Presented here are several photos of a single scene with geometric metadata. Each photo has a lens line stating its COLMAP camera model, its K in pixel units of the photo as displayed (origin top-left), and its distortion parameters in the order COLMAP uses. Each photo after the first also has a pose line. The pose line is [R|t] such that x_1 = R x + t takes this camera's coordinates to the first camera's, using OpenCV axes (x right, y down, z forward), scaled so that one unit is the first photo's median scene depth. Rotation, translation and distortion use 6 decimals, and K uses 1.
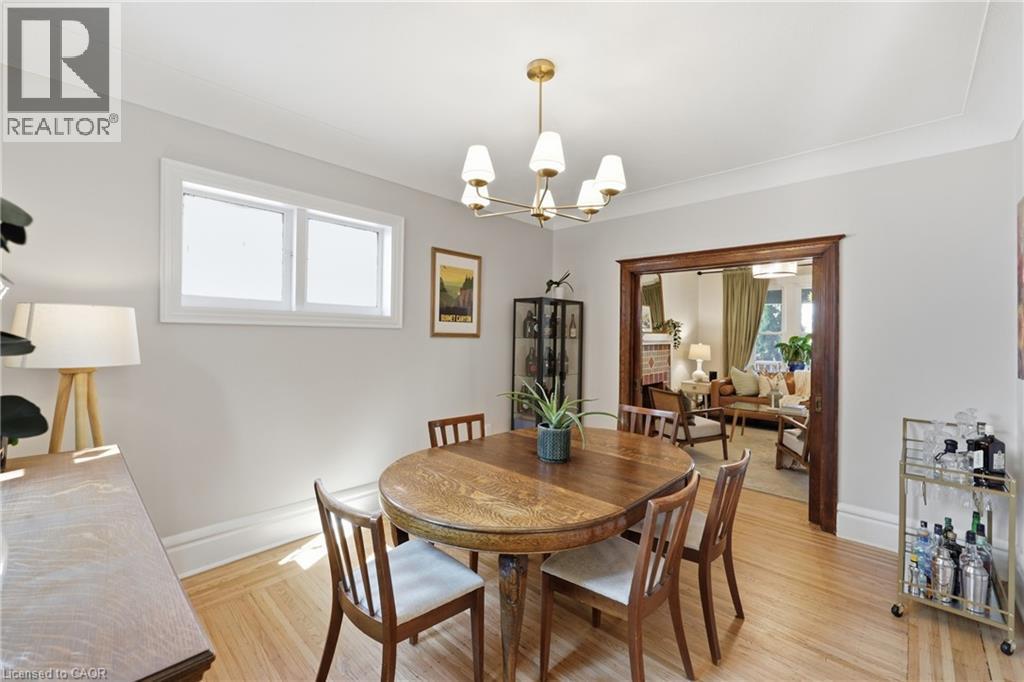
lens RADIAL K [[417.9, 0, 516.9], [0, 417.9, 335.9], [0, 0, 1]] dist [-0.002046, -0.000121]
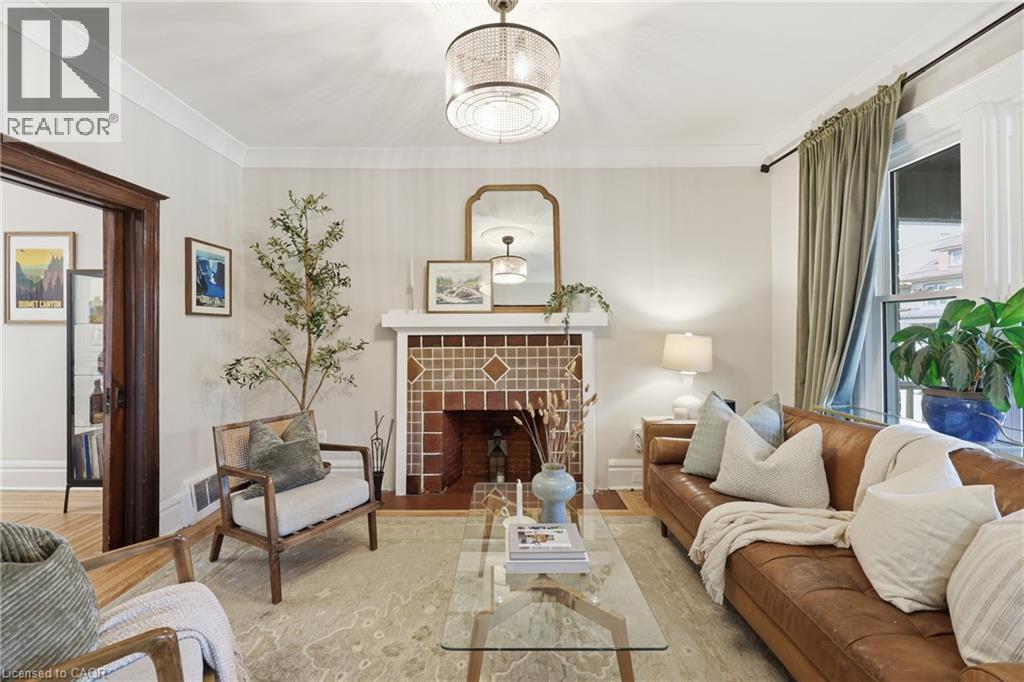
lens RADIAL K [[417.9, 0, 506.3], [0, 417.9, 335.6], [0, 0, 1]] dist [-0.002046, -0.000121]
pose [[0.687429, -0.015538, -0.726086, 1.210857], [0.008650, 0.999875, -0.013208, 0.047991], [0.726200, 0.002799, 0.687477, 1.099826]]
